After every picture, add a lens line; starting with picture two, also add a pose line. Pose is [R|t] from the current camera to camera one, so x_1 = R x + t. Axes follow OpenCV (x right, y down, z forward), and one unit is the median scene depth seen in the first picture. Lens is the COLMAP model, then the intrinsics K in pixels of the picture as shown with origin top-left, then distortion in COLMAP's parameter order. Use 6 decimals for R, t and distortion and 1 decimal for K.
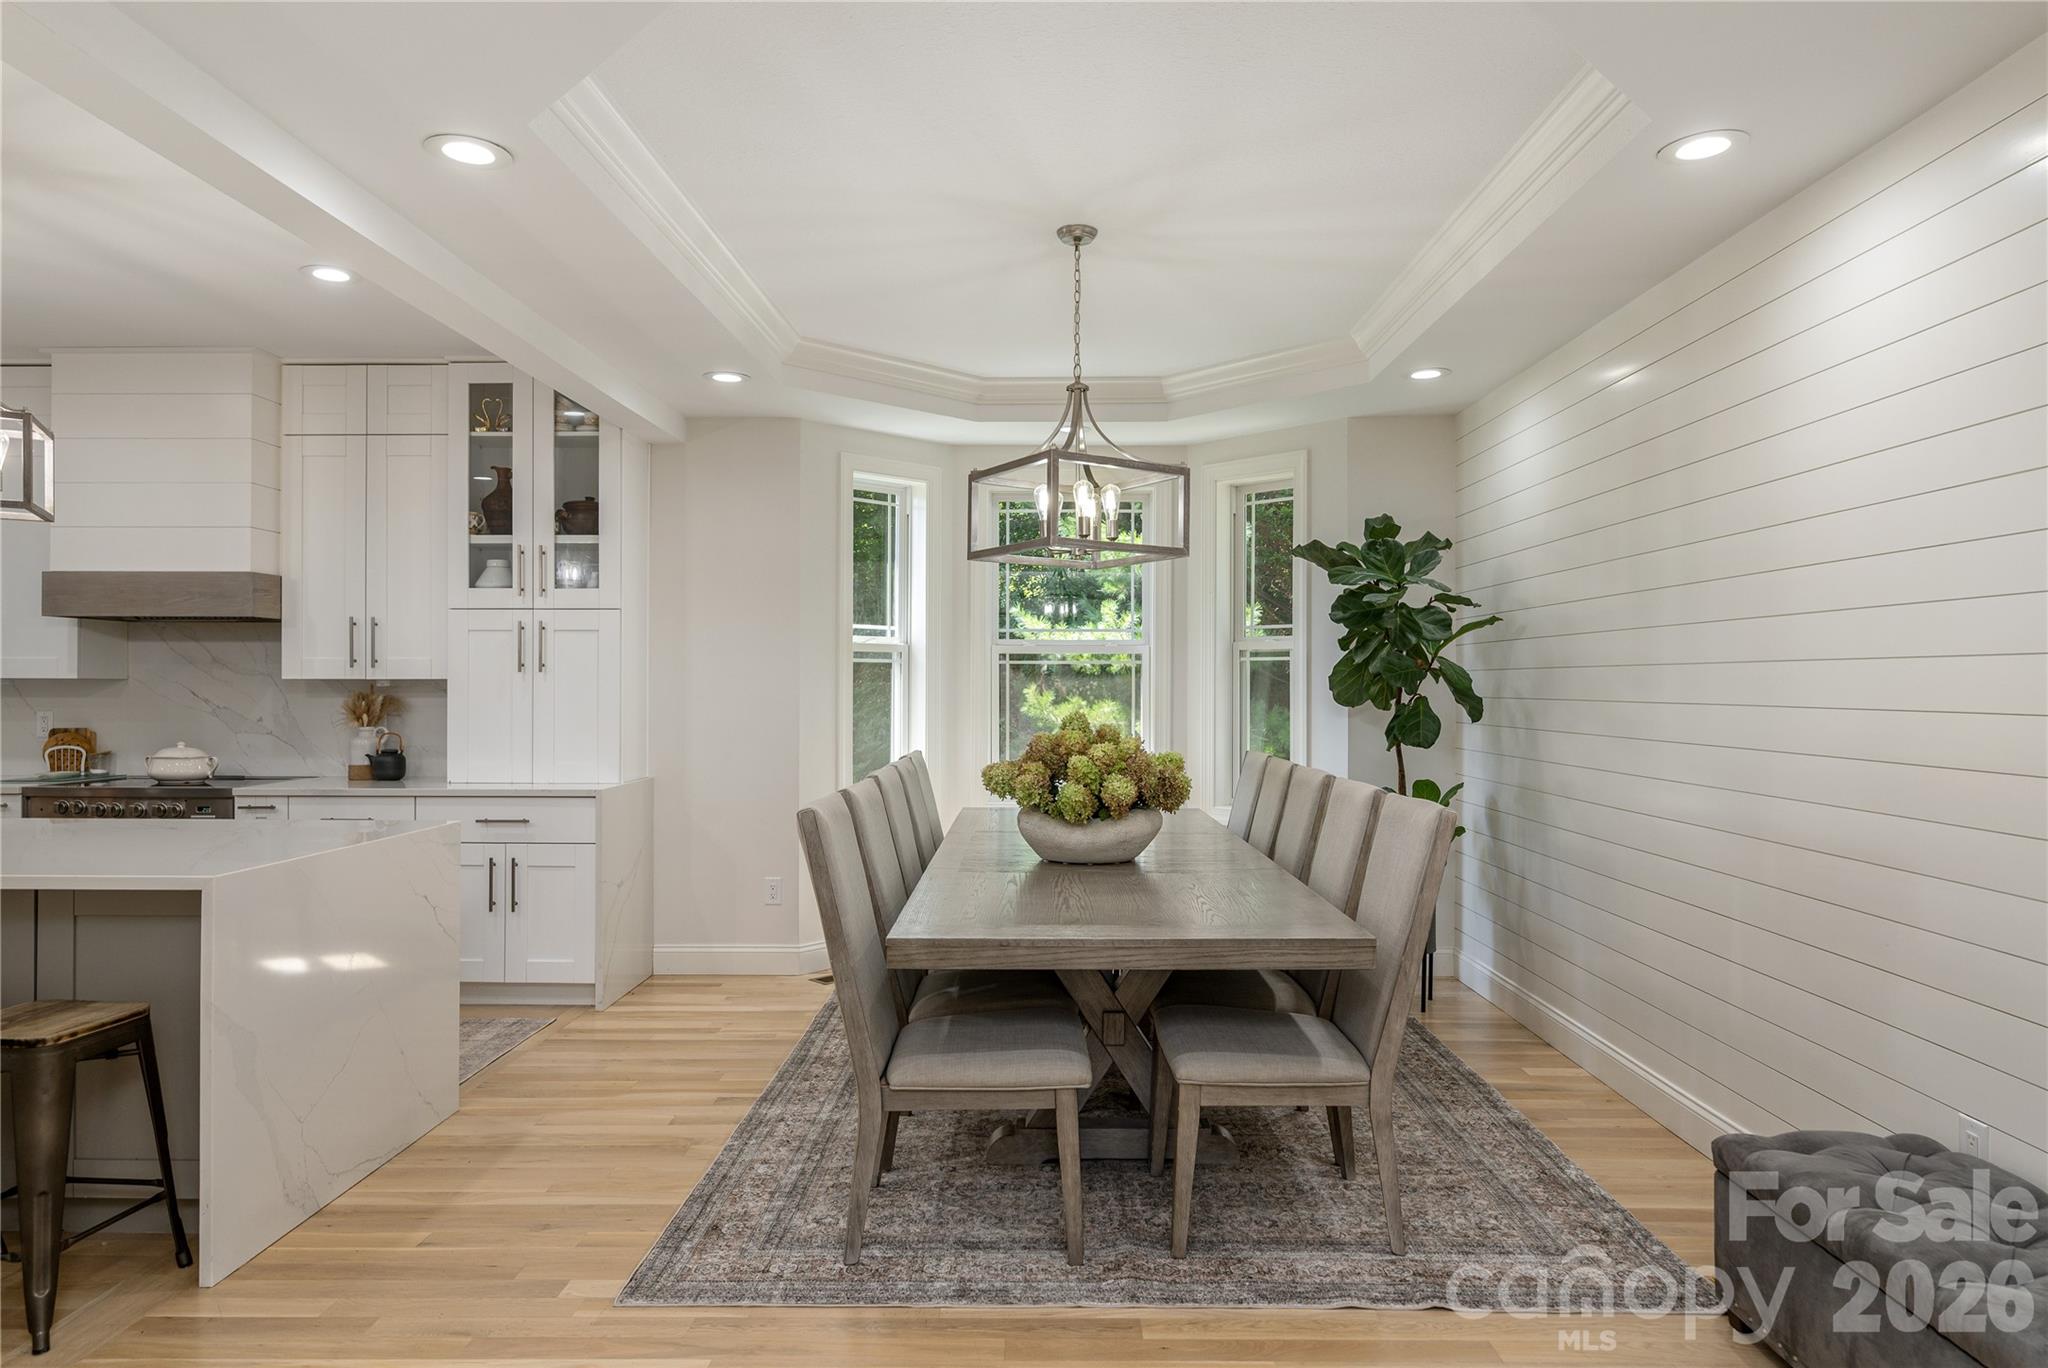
lens RADIAL K [[1161.7, 0, 1021.1], [0, 1161.7, 694.5], [0, 0, 1]] dist [-0.005721, -0.001765]
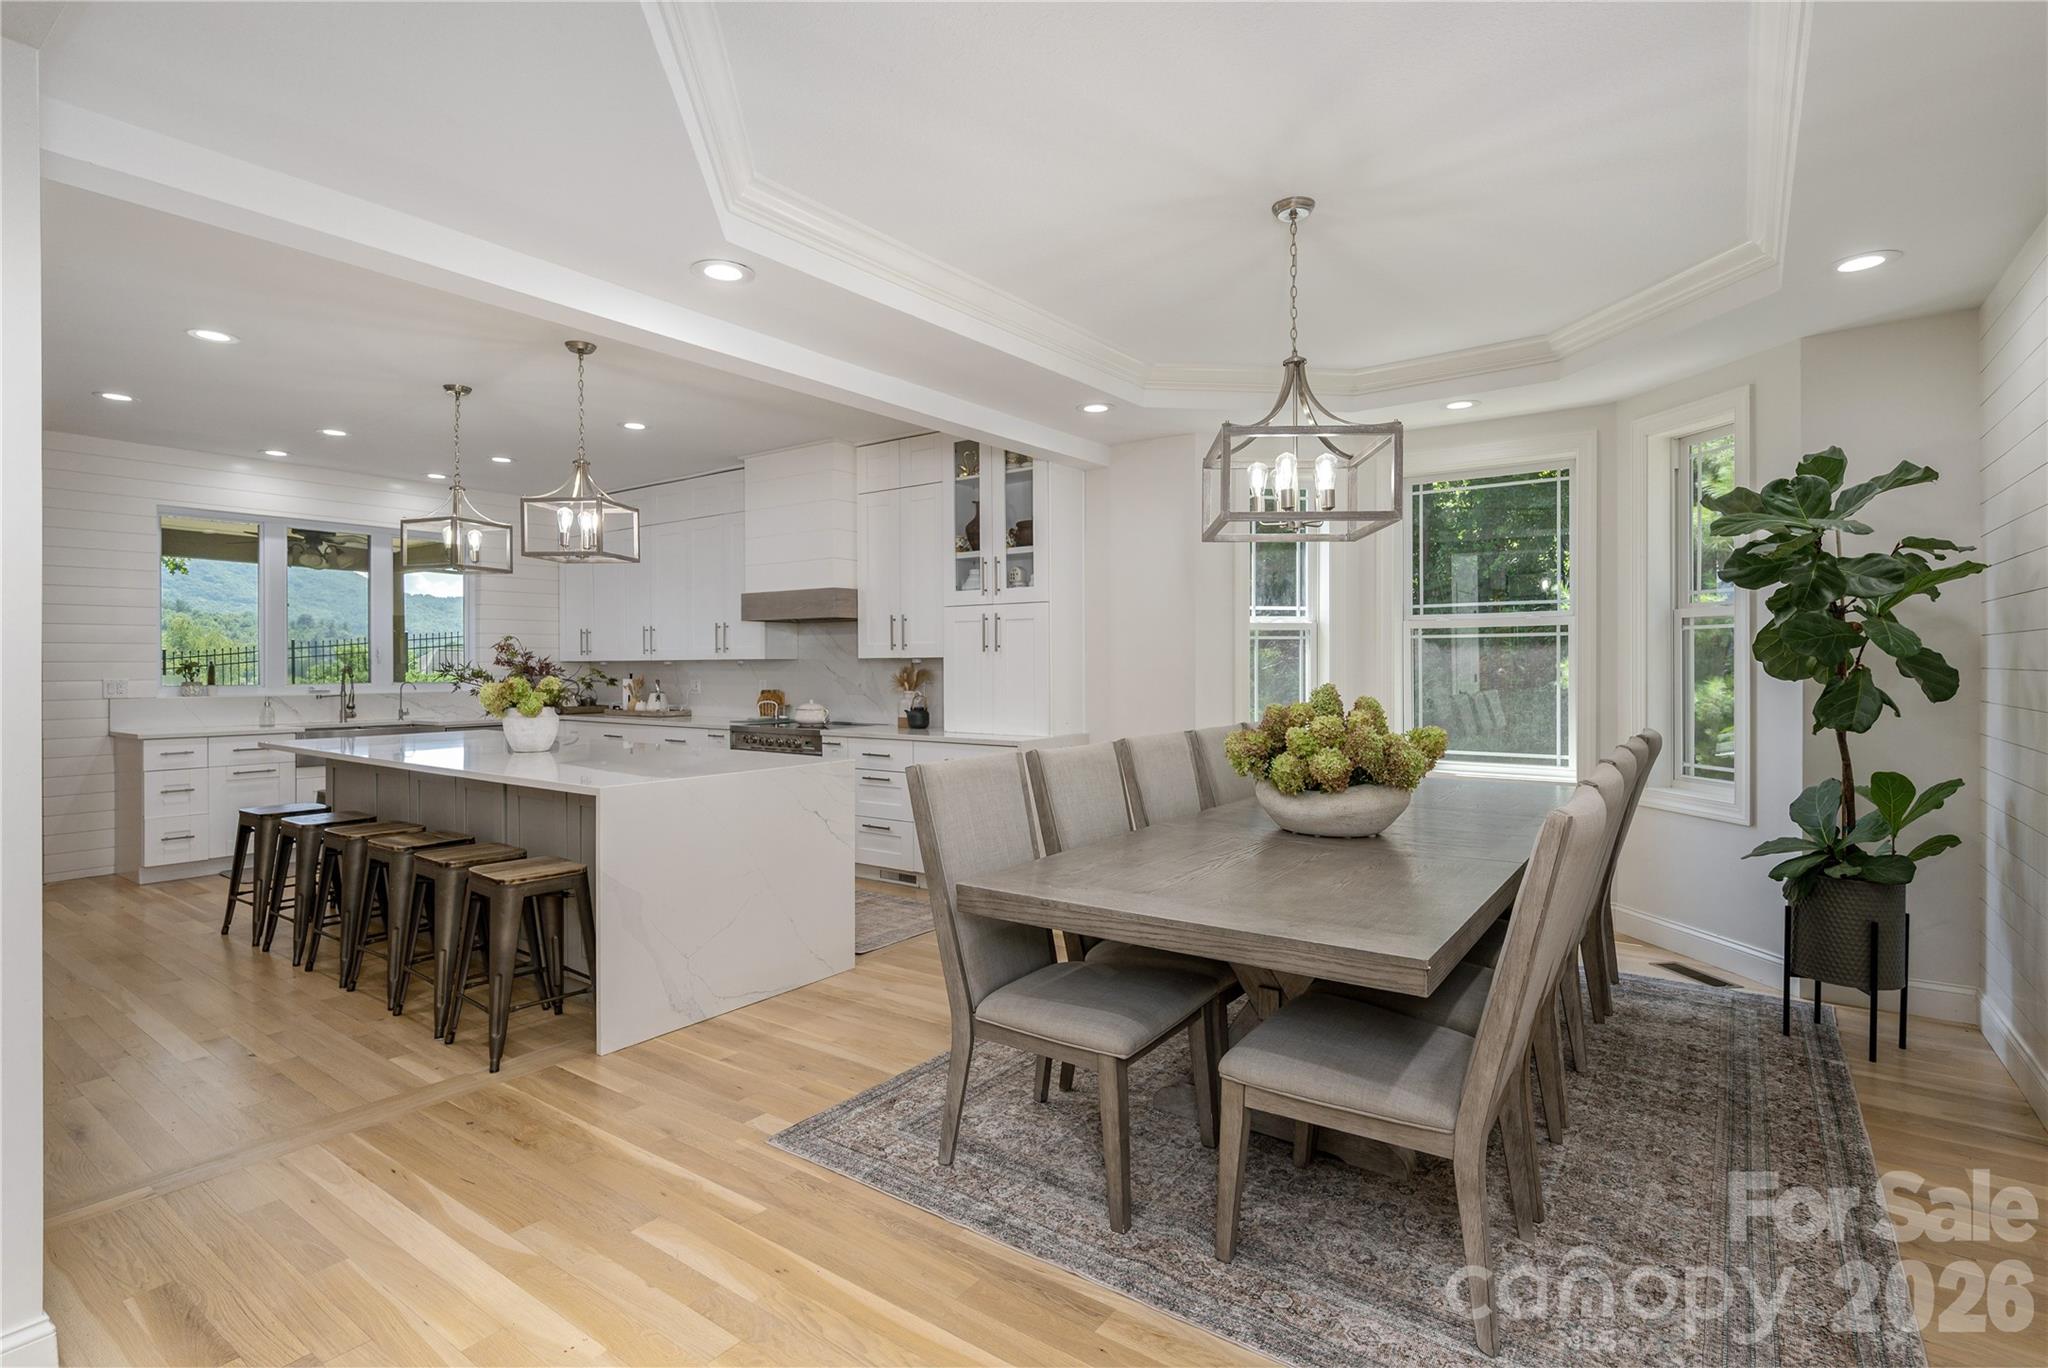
lens RADIAL K [[918.7, 0, 1039.8], [0, 918.7, 678.8], [0, 0, 1]] dist [0.002956, -0.003820]
pose [[0.829777, 0.003686, -0.558083, 0.216628], [0.002299, 0.999947, 0.010023, 0.001493], [0.558091, -0.009600, 0.829724, 0.150991]]
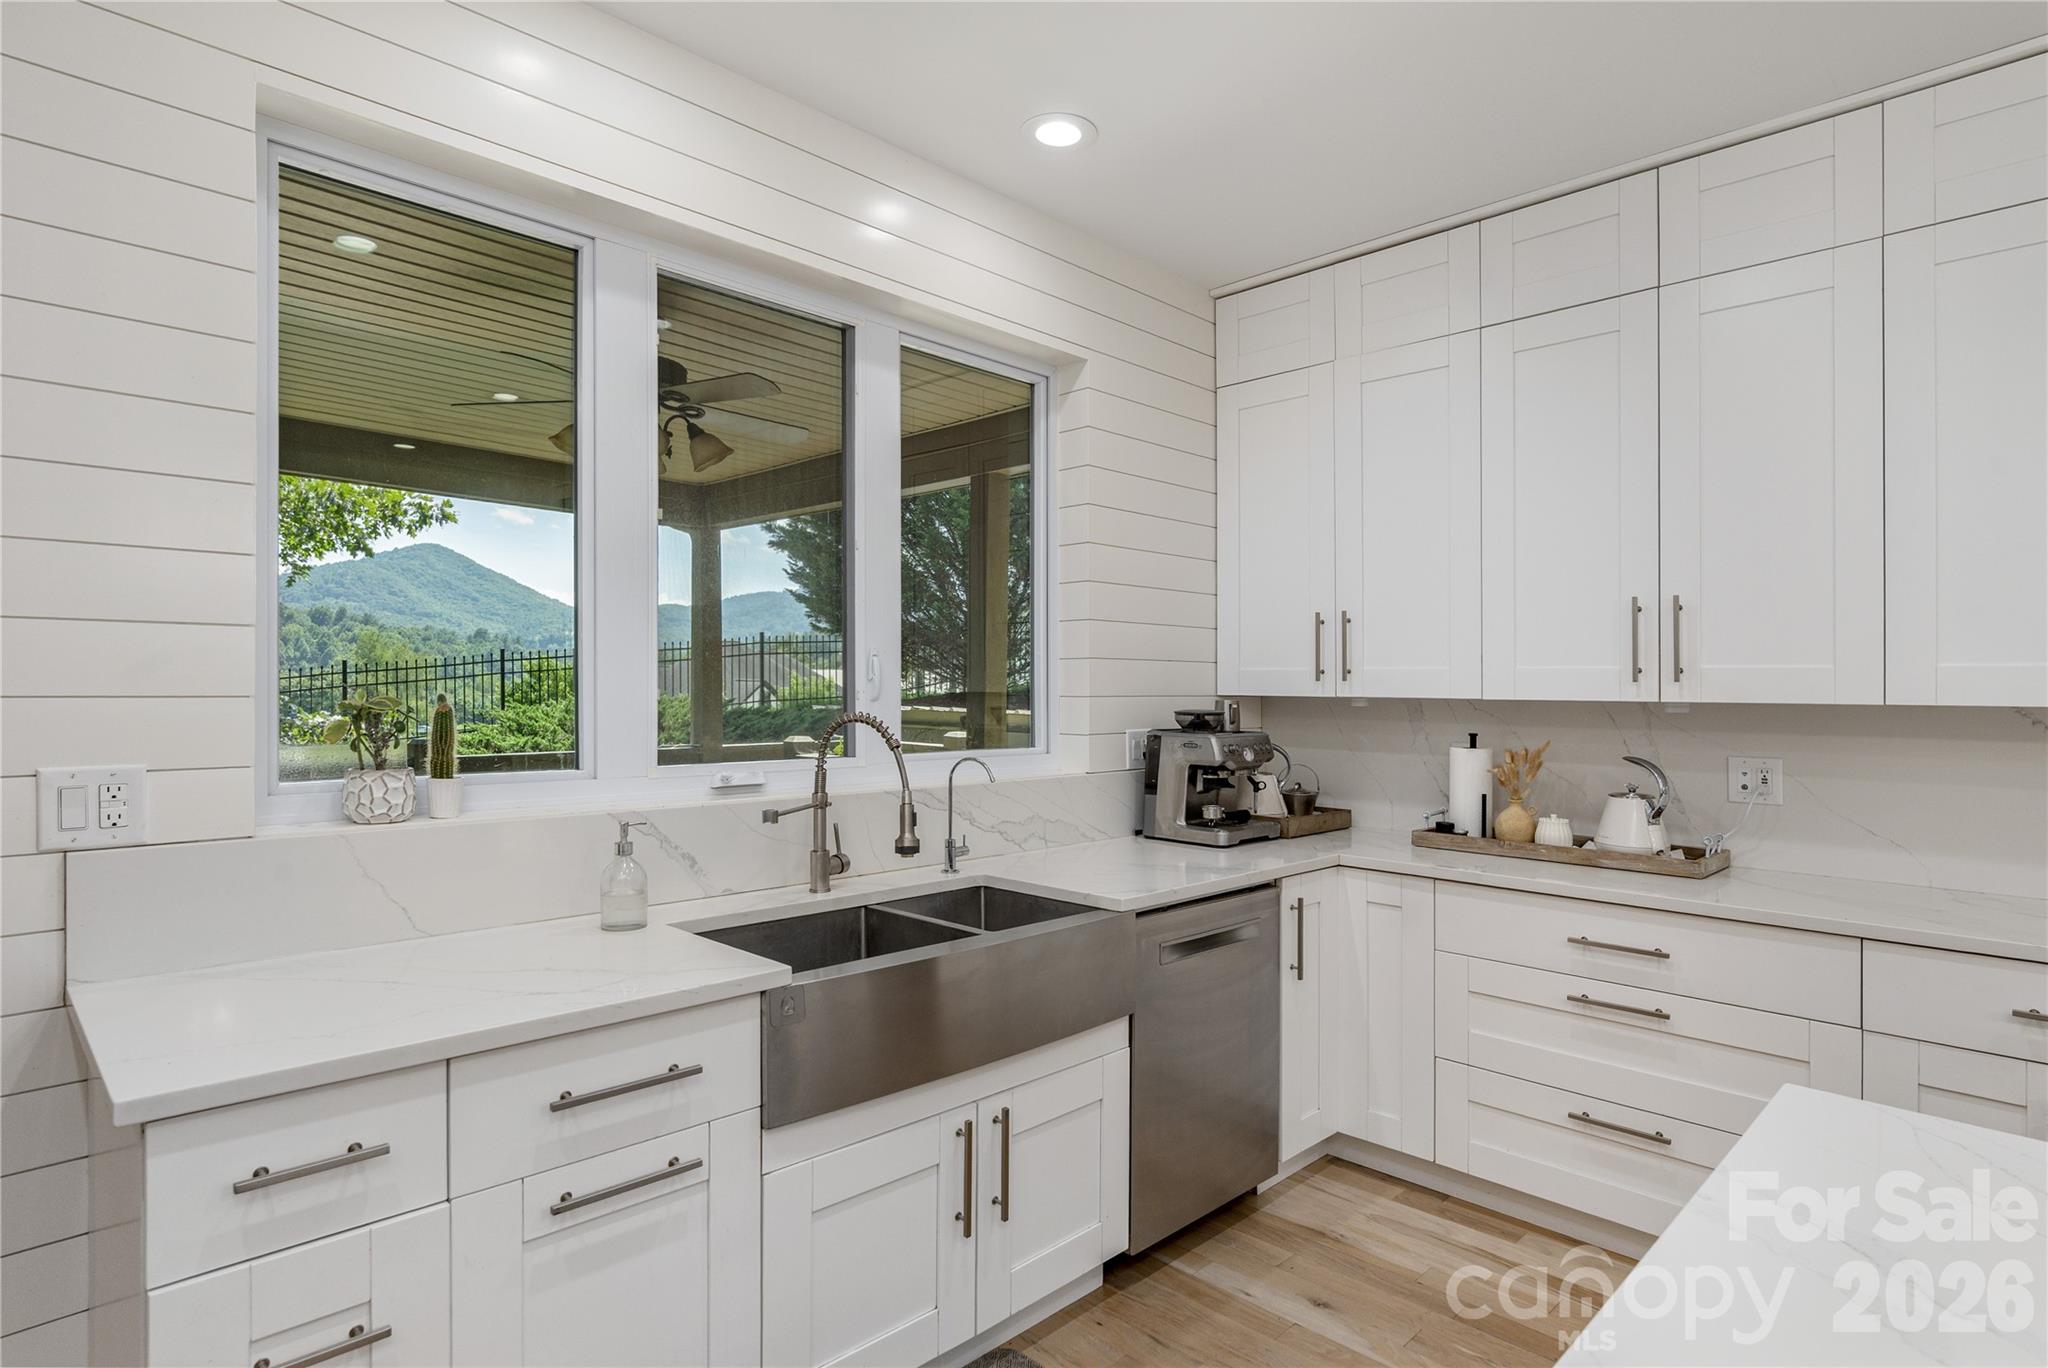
lens RADIAL K [[1046.5, 0, 1055.1], [0, 1046.5, 696.4], [0, 0, 1]] dist [0.014184, -0.000006]
pose [[0.720995, 0.009662, -0.692873, -0.875590], [-0.008974, 0.999949, 0.004606, -0.013902], [0.692882, 0.002897, 0.721045, 0.408308]]
